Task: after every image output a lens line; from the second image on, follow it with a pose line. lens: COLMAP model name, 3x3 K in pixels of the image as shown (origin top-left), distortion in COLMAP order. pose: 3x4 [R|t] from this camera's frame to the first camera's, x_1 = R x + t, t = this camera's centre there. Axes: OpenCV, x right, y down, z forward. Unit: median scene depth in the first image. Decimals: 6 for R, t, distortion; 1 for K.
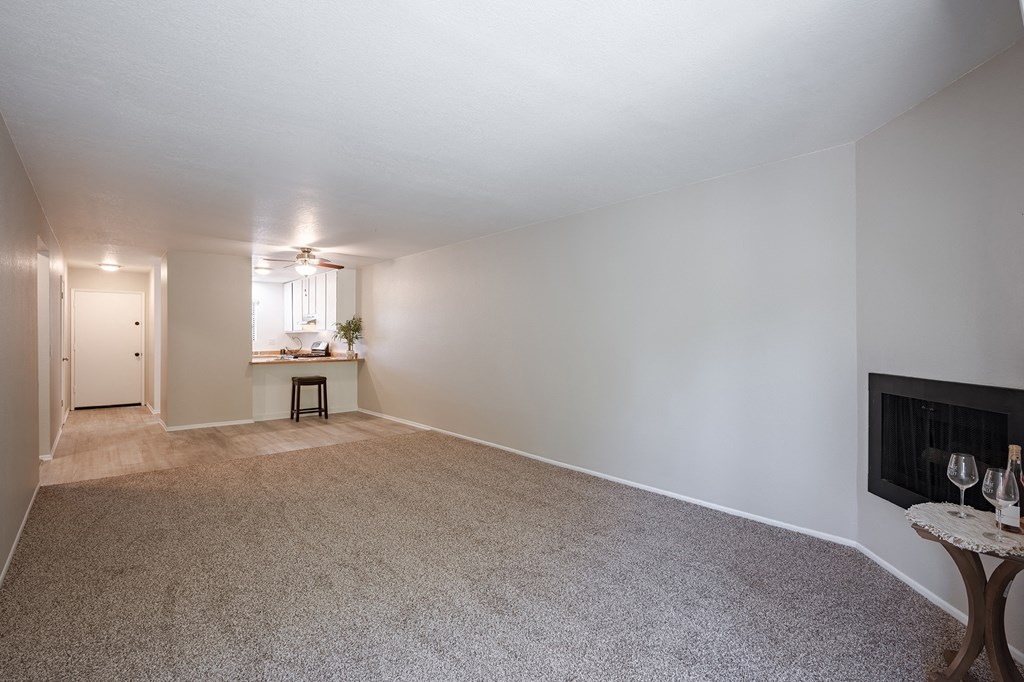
lens RADIAL K [[457.2, 0, 510.5], [0, 457.2, 338.5], [0, 0, 1]] dist [0.008011, -0.000010]
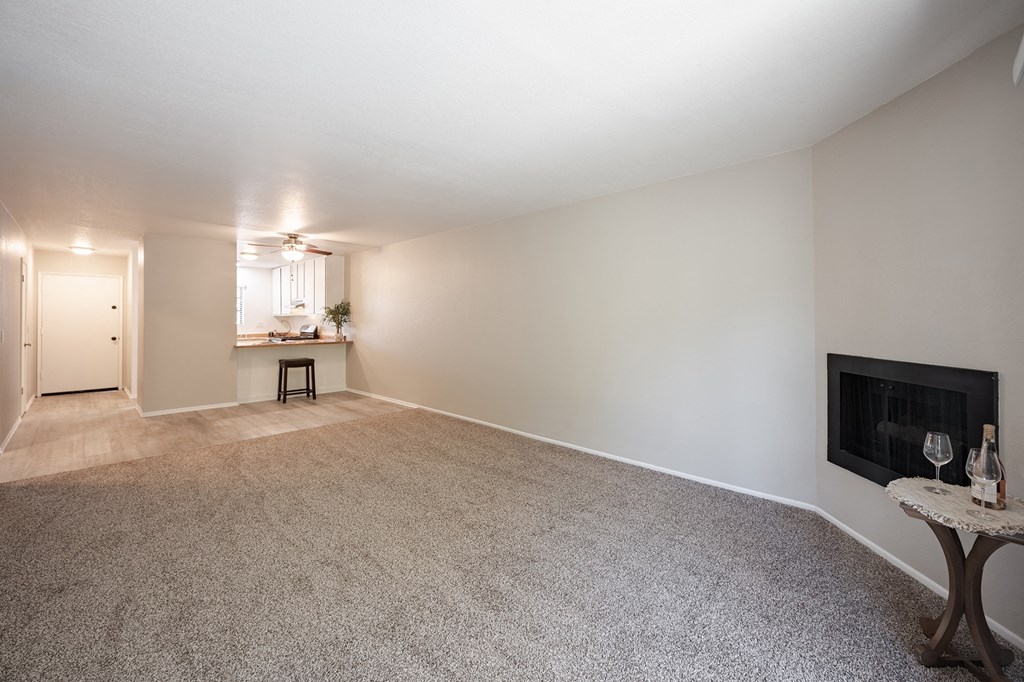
lens RADIAL K [[400.0, 0, 536.0], [0, 400.0, 316.4], [0, 0, 1]] dist [0.001530, 0.000129]
pose [[0.993103, -0.002463, 0.117221, -0.023283], [0.003556, 0.999952, -0.009119, -0.006503], [-0.117193, 0.009473, 0.993064, 0.099159]]
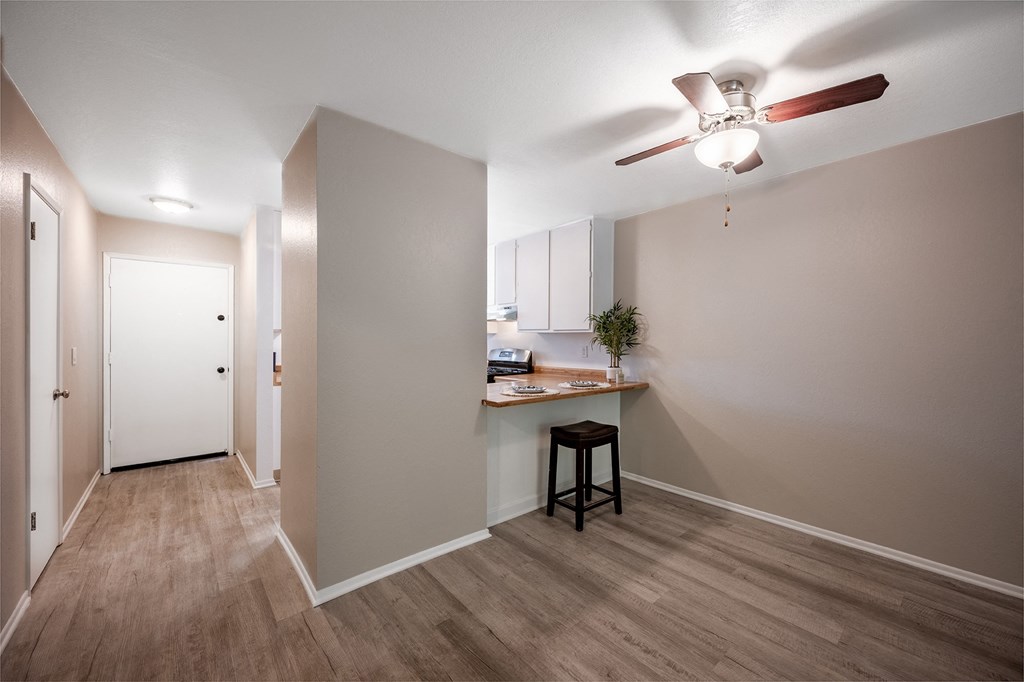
lens RADIAL K [[400.0, 0, 536.6], [0, 400.0, 340.4], [0, 0, 1]] dist [0.001530, 0.000129]
pose [[0.999996, 0.002002, 0.002163, -1.229151], [-0.002002, 0.999998, -0.000218, -0.014048], [-0.002164, 0.000213, 0.999998, 1.459372]]
